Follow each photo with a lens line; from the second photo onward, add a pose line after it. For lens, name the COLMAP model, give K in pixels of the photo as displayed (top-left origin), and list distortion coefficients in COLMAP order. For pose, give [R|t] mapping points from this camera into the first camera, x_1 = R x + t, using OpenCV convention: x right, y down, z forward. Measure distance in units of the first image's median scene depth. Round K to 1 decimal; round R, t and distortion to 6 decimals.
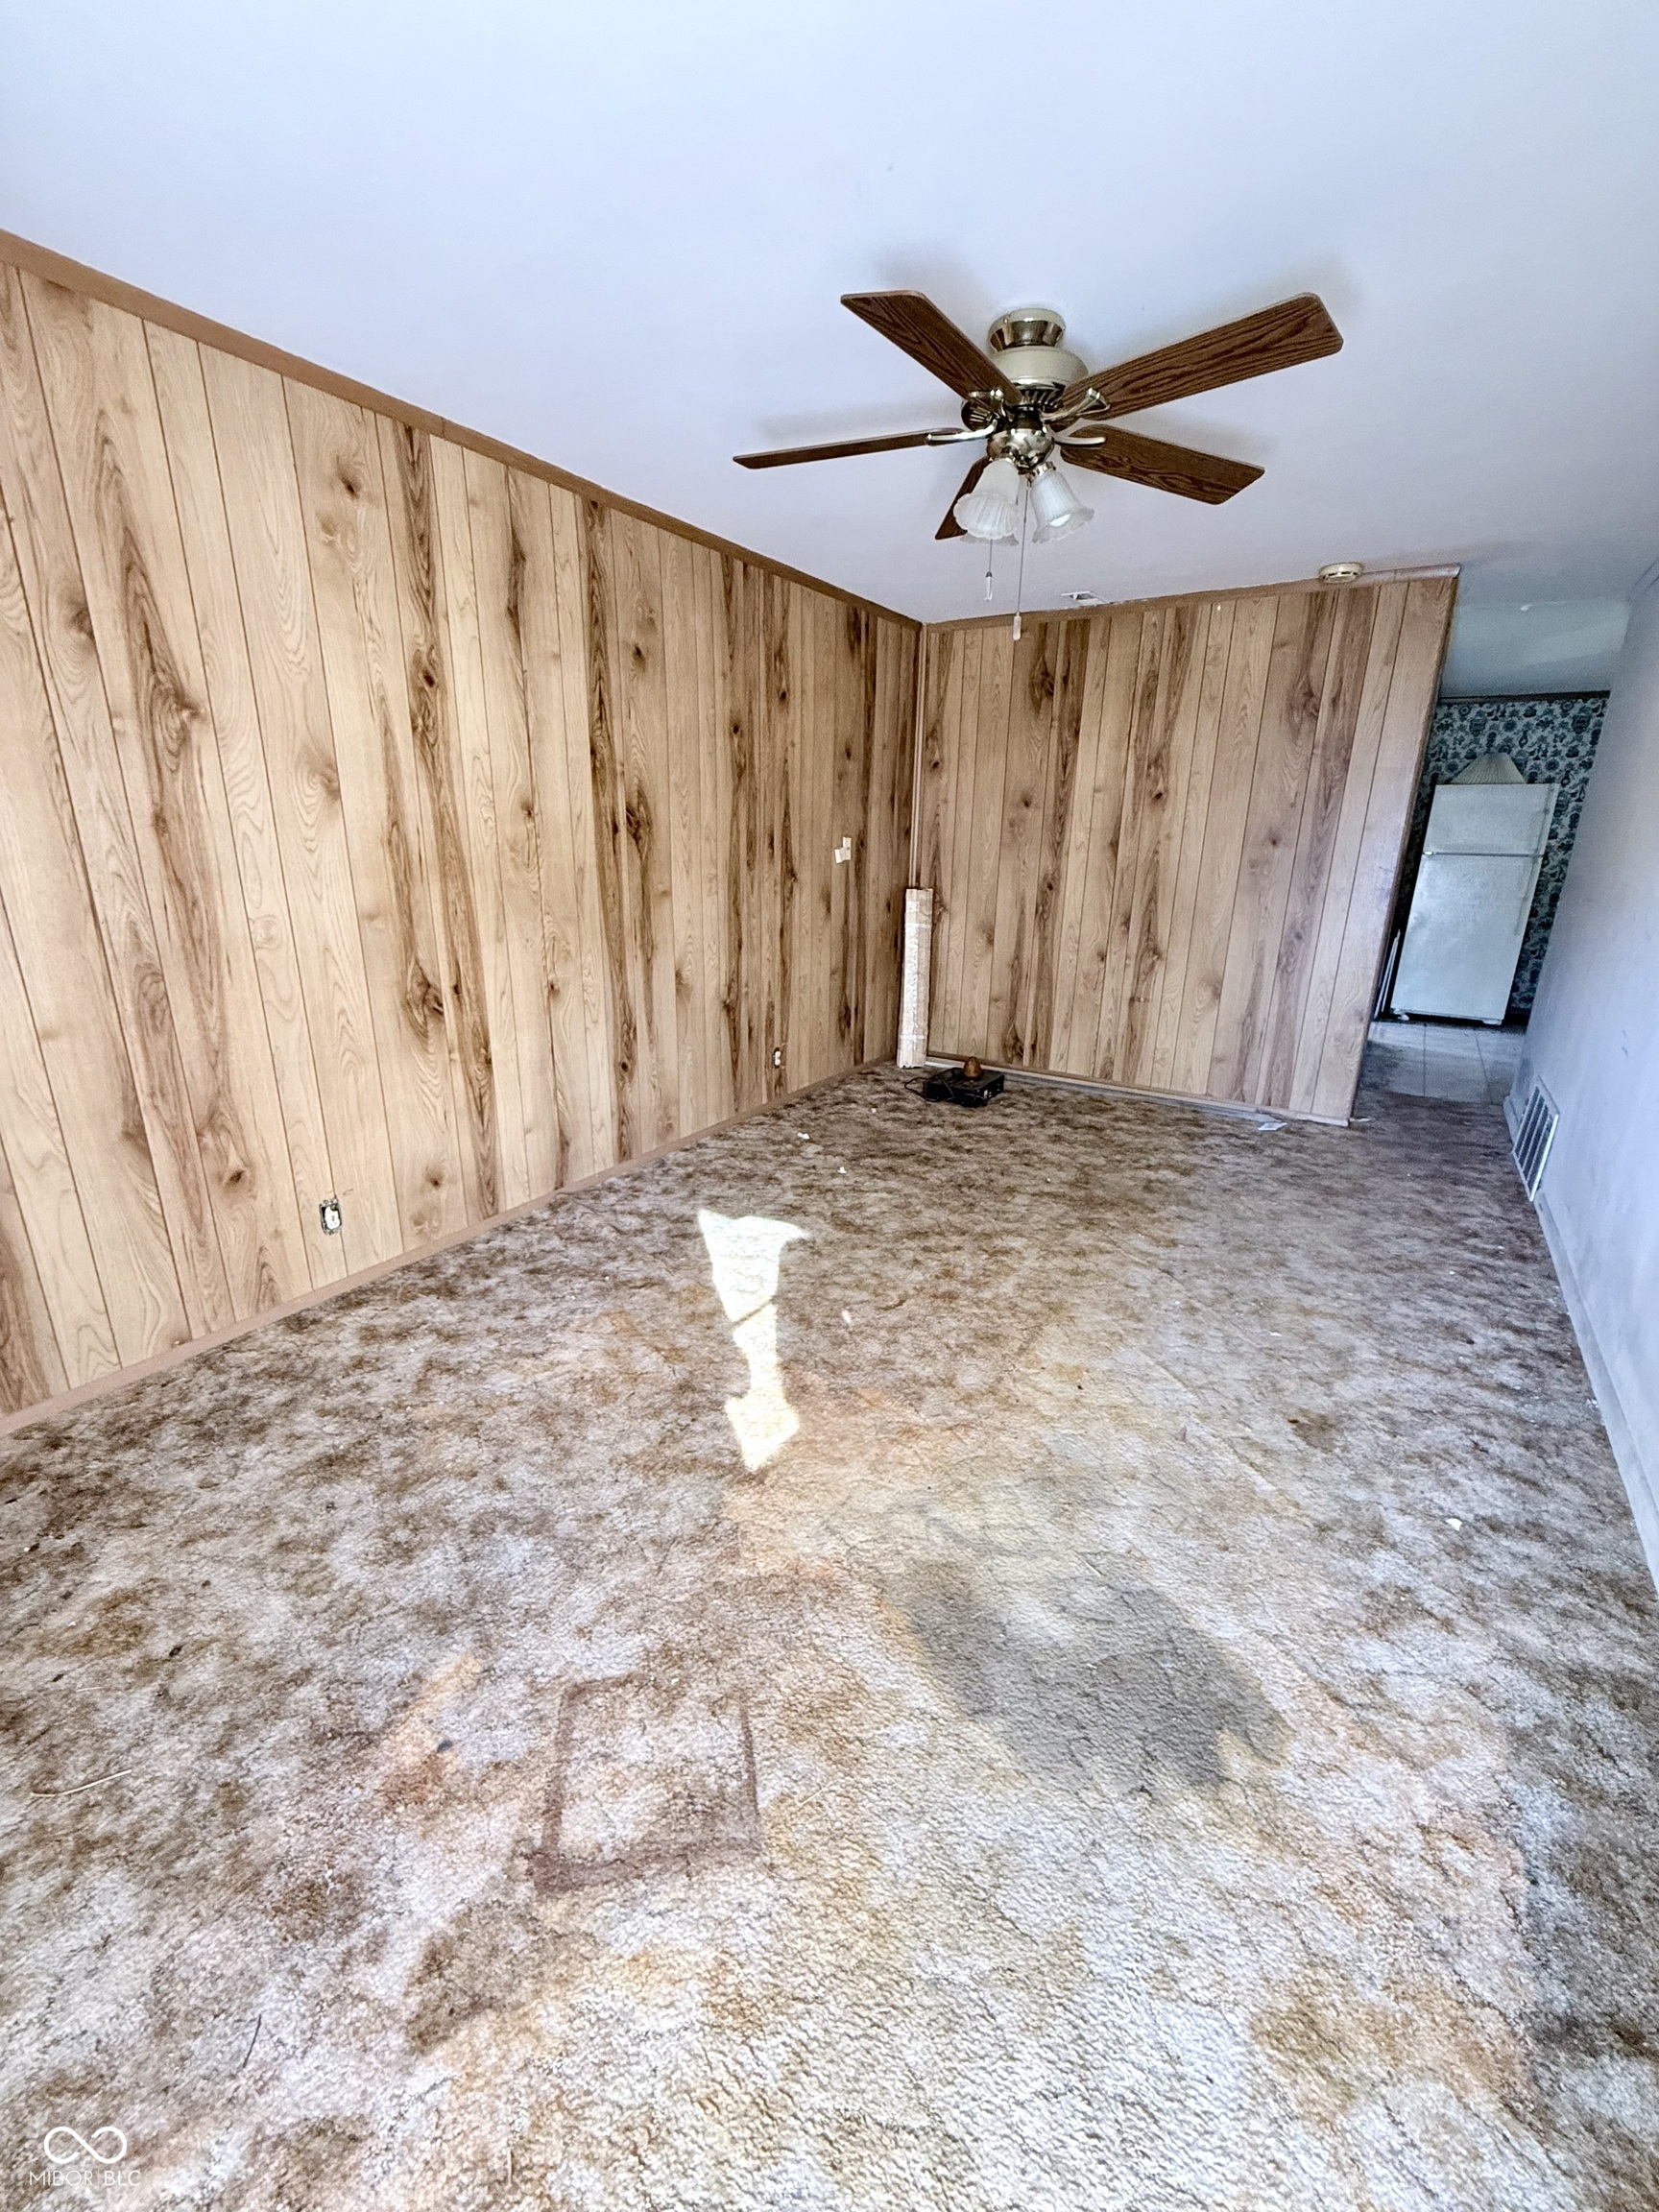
lens RADIAL K [[881.3, 0, 832.0], [0, 881.3, 1099.1], [0, 0, 1]] dist [0.000411, -0.000426]
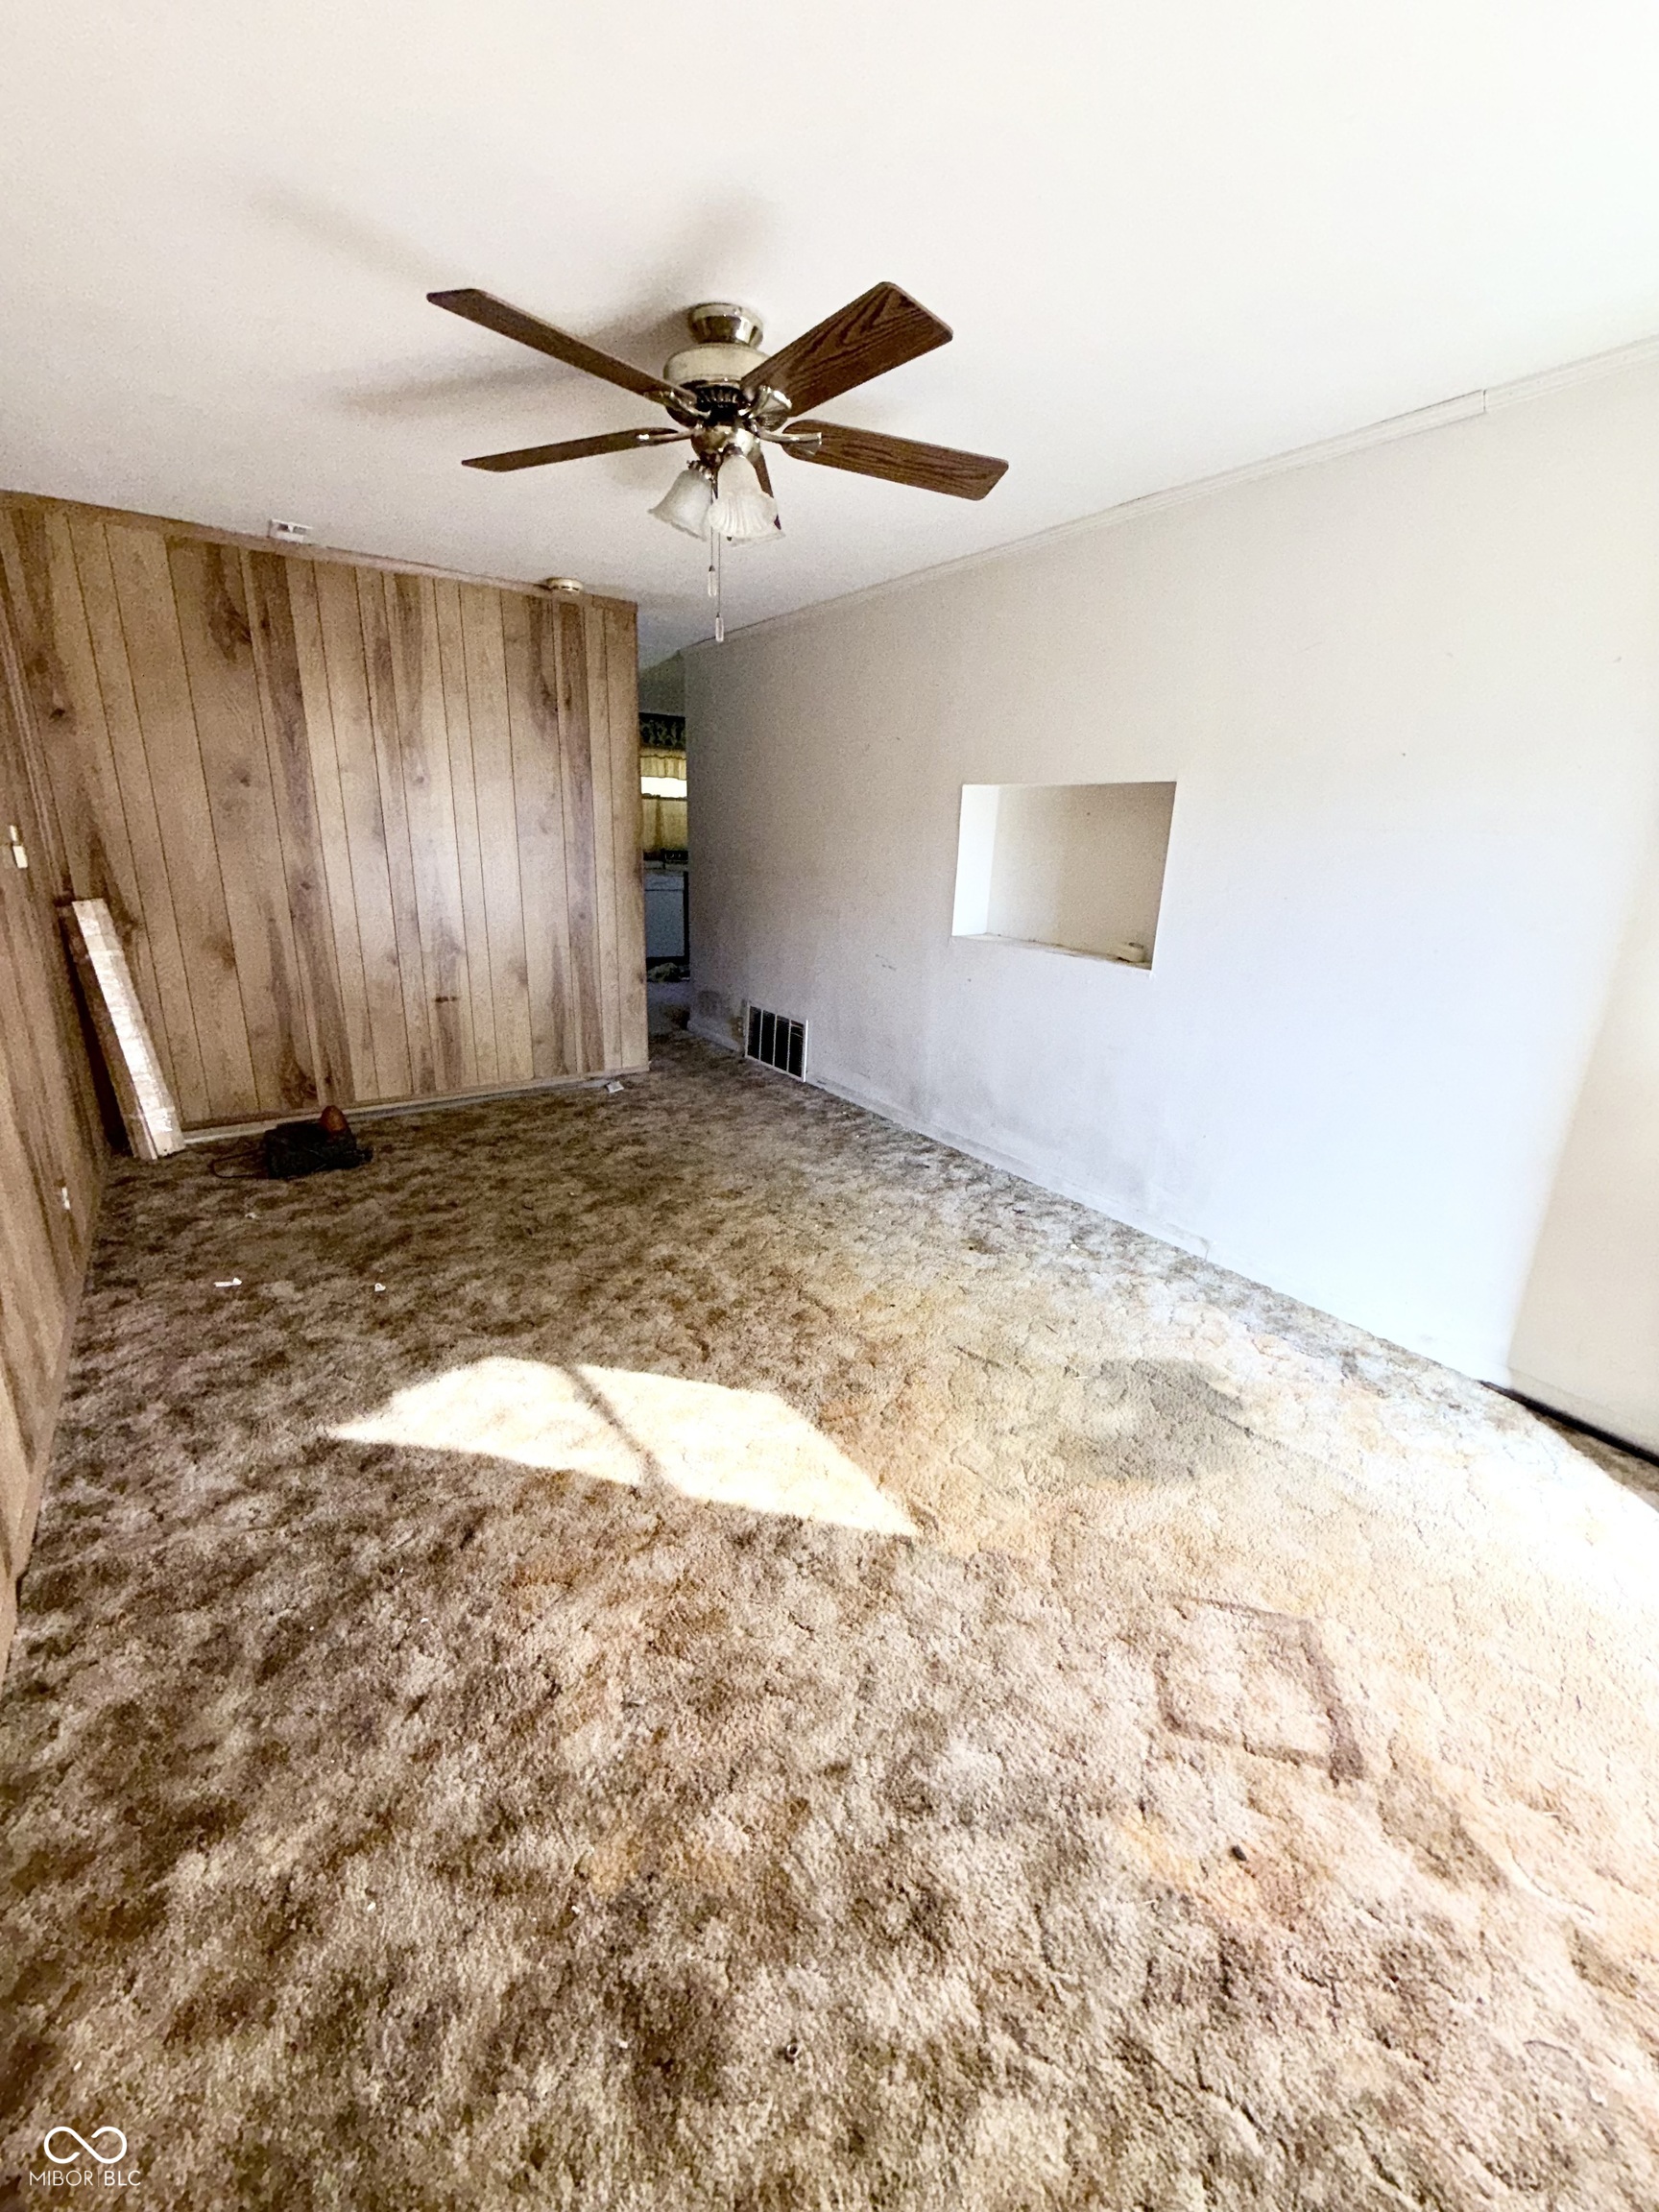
lens RADIAL K [[881.3, 0, 835.2], [0, 881.3, 1099.0], [0, 0, 1]] dist [0.000411, -0.000426]
pose [[0.384186, -0.275769, 0.881109, -0.533085], [0.248509, 0.950016, 0.188980, -0.134498], [-0.889182, 0.146360, 0.433514, 0.379867]]
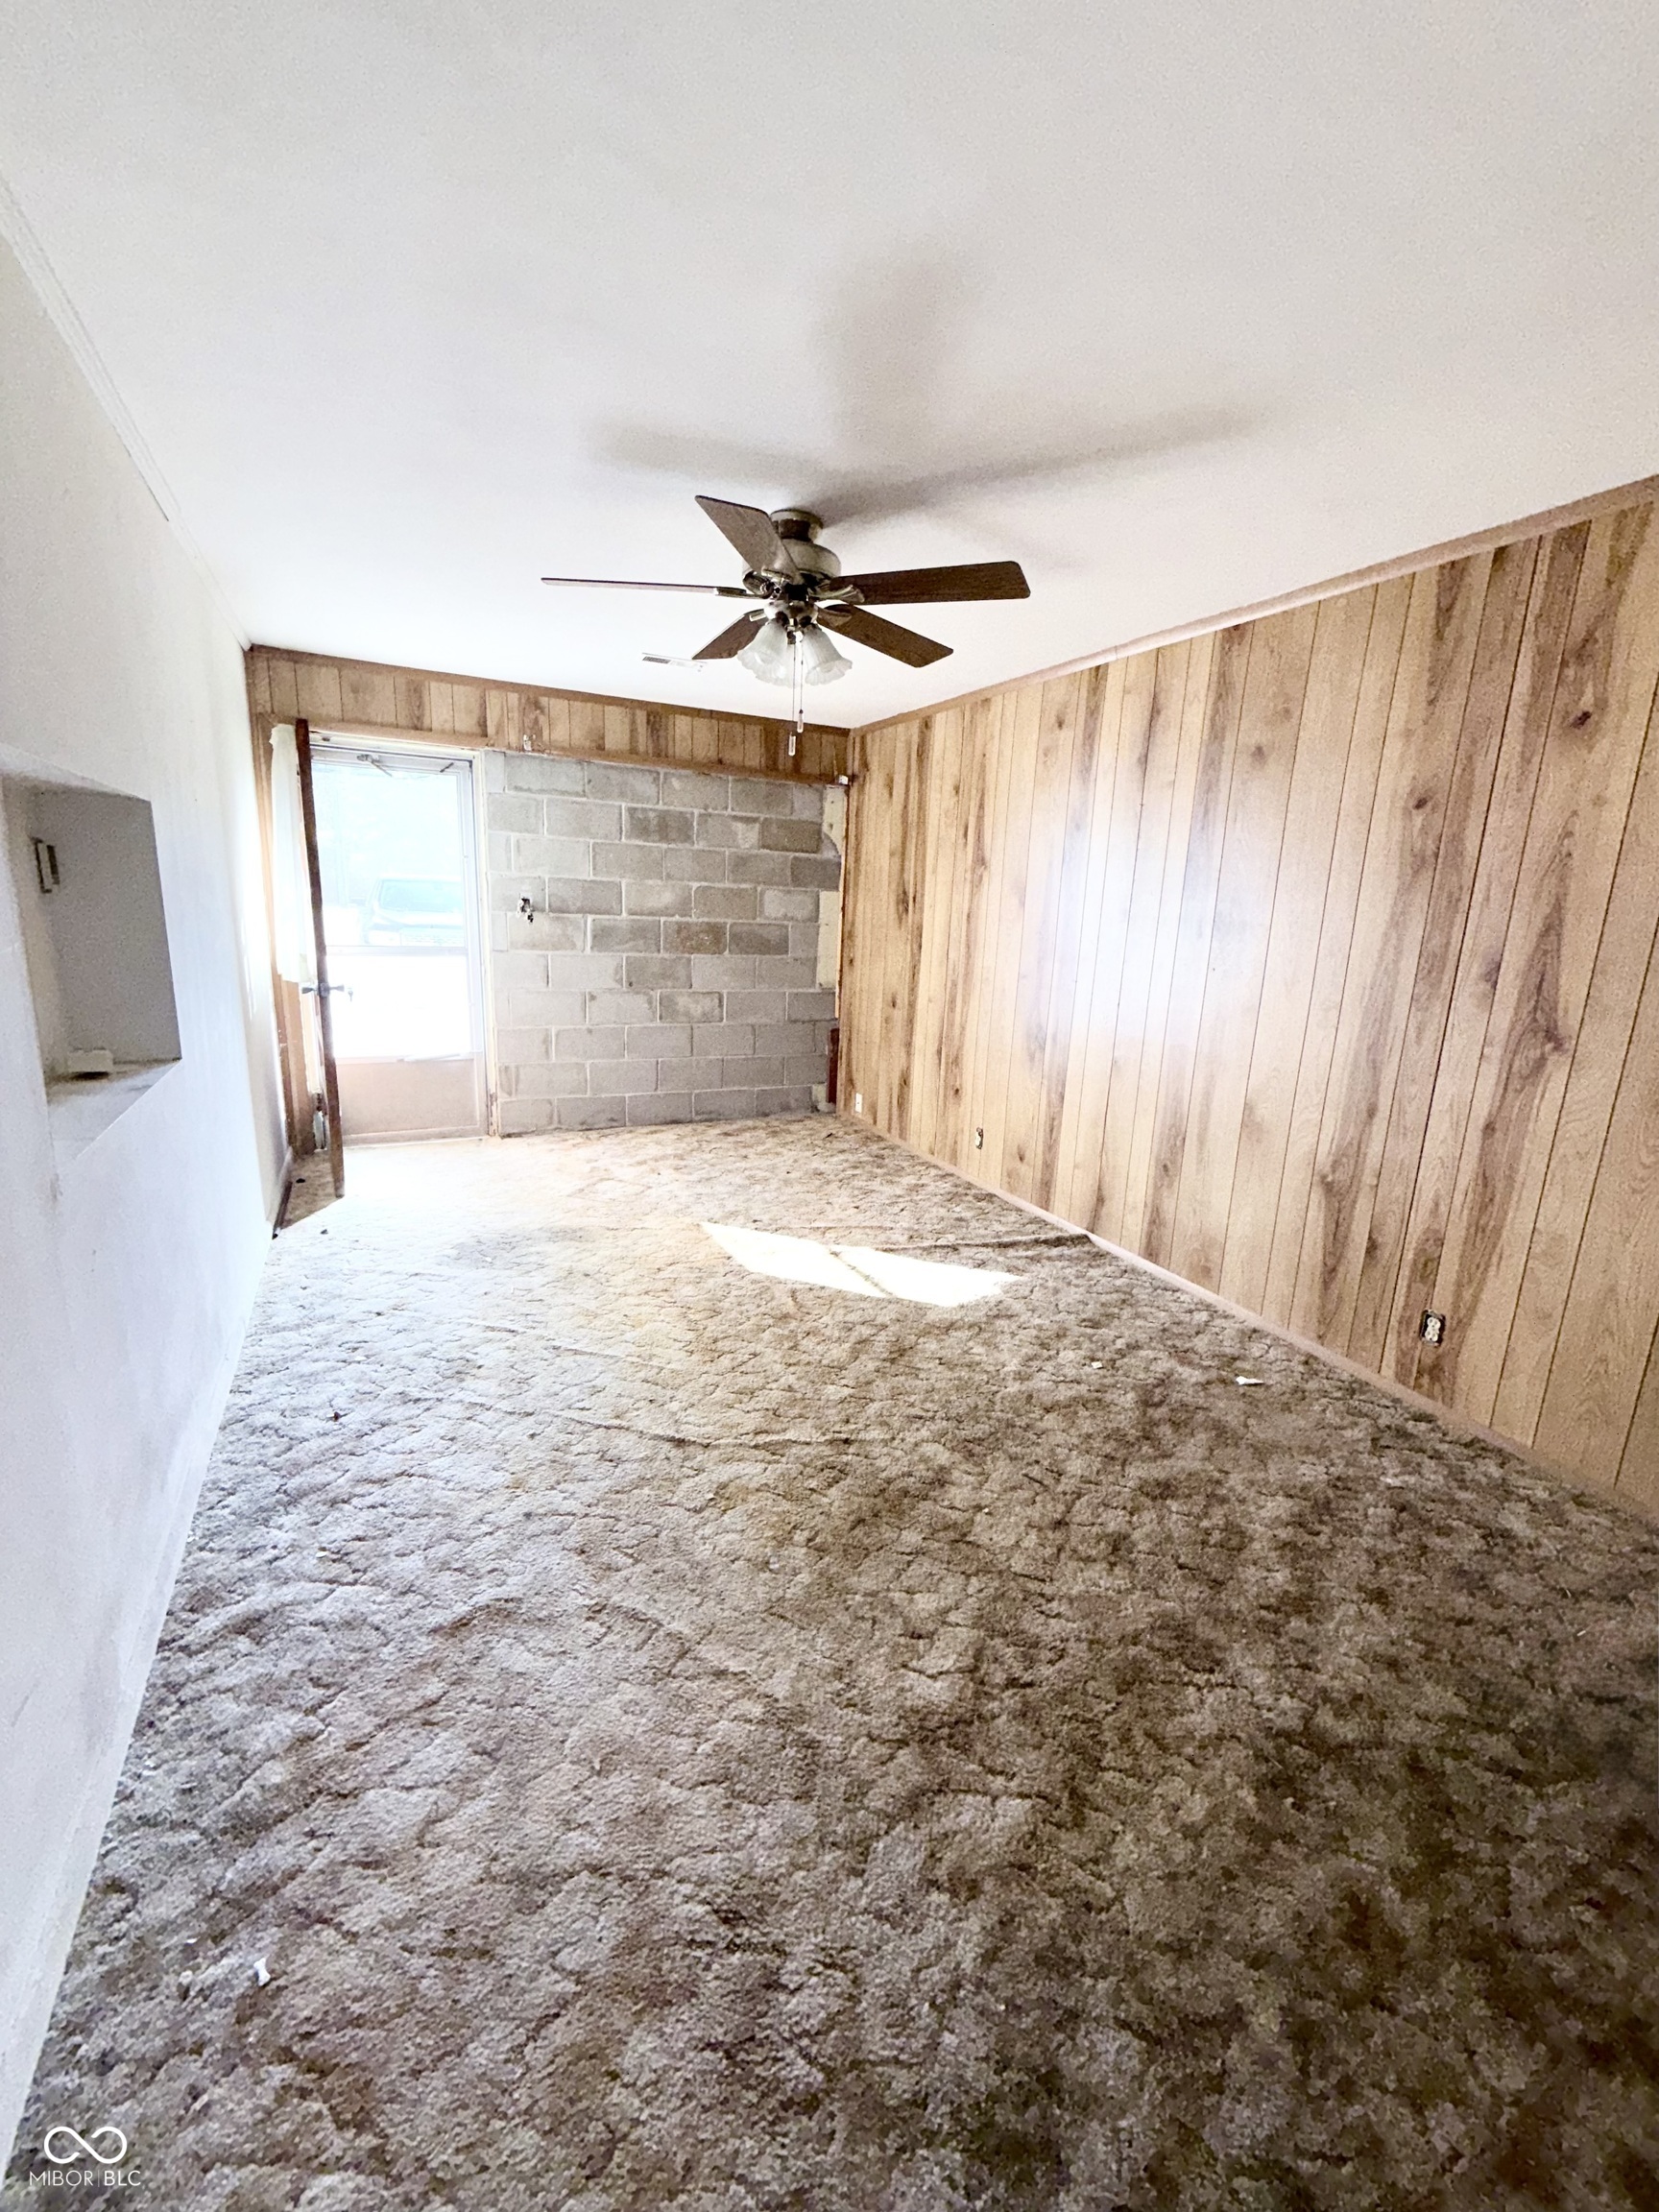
lens RADIAL K [[881.3, 0, 832.9], [0, 881.3, 1102.3], [0, 0, 1]] dist [0.000411, -0.000426]
pose [[-0.509622, 0.155842, -0.846167, 0.885192], [-0.302233, 0.888363, 0.345640, -0.378713], [0.805568, 0.431885, -0.405629, 1.223501]]
